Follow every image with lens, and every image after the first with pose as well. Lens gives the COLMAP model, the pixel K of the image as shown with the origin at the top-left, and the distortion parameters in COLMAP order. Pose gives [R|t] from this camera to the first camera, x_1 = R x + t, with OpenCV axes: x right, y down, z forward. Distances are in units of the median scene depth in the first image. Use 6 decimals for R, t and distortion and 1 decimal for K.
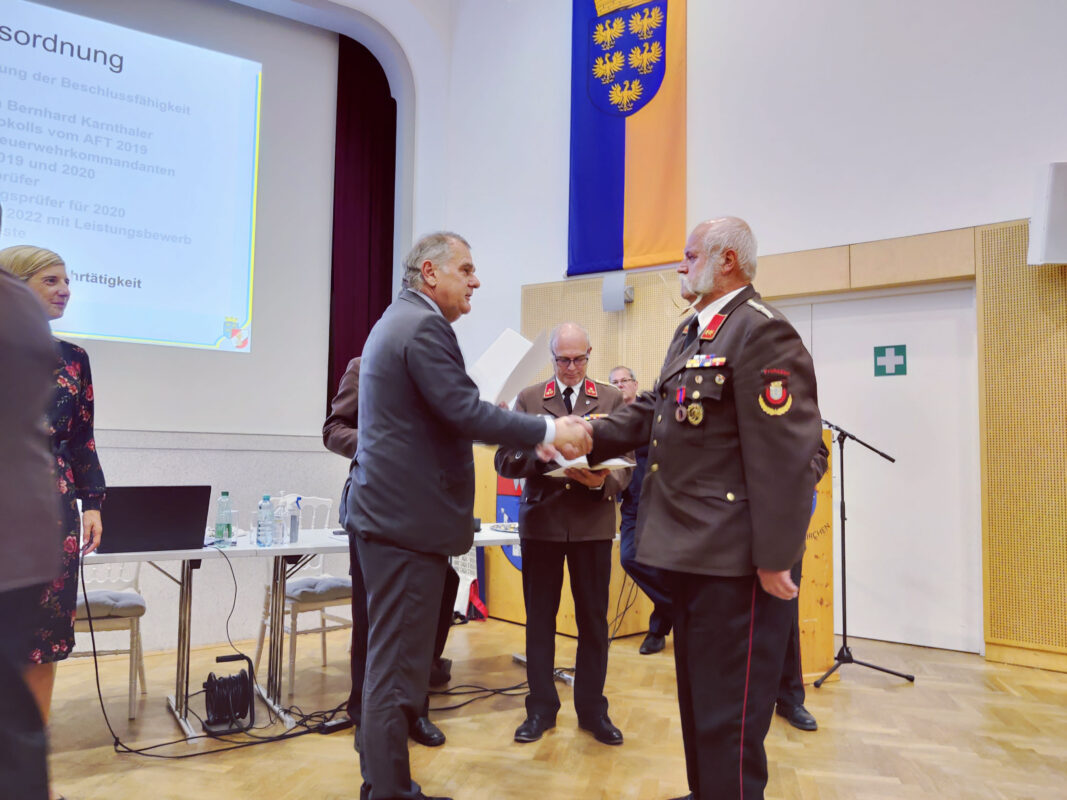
lens RADIAL K [[818.9, 0, 527.2], [0, 818.9, 399.3], [0, 0, 1]] dist [-0.010371, -0.000532]
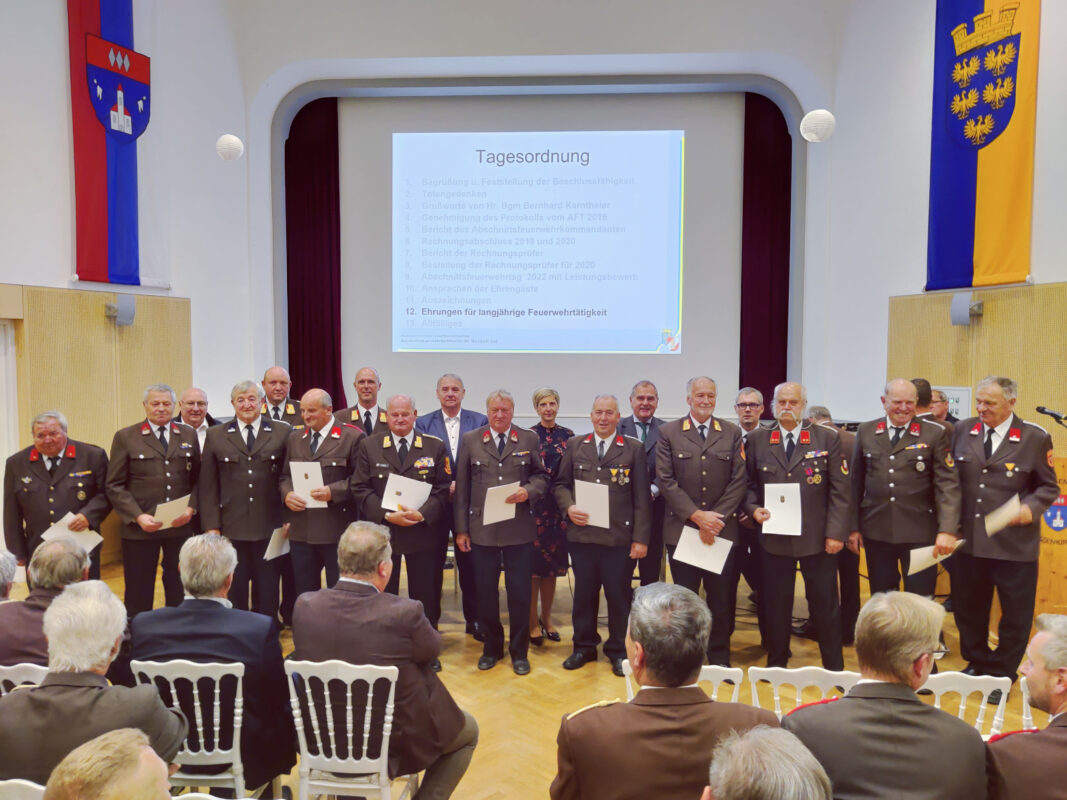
lens RADIAL K [[847.1, 0, 489.0], [0, 847.1, 400.3], [0, 0, 1]] dist [-0.023495, -0.003321]
pose [[0.804071, 0.019147, -0.594225, 0.272678], [0.058238, 0.992138, 0.110773, -0.170005], [0.591674, -0.123676, 0.796634, -0.368152]]
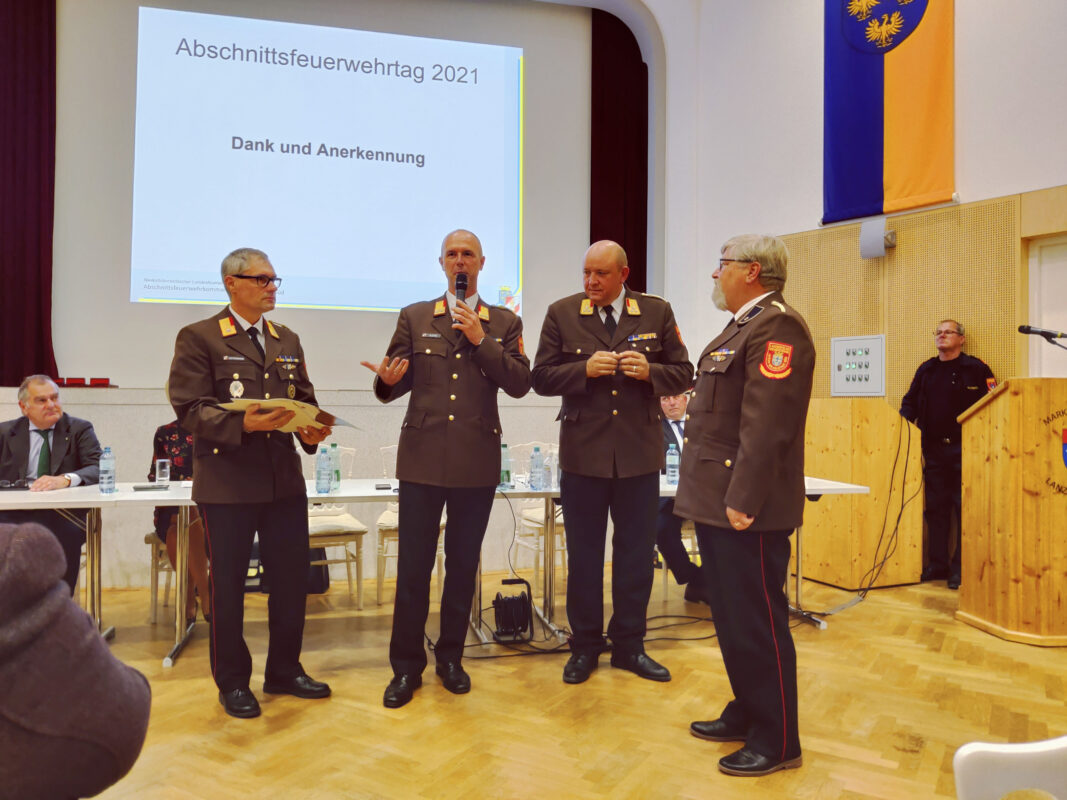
lens RADIAL K [[823.1, 0, 524.9], [0, 823.1, 389.6], [0, 0, 1]] dist [-0.006522, -0.003176]
pose [[0.946633, -0.015349, -0.321947, 0.025349], [0.032708, 0.998284, 0.048578, -0.012794], [0.320649, -0.056516, 0.945511, -0.066153]]
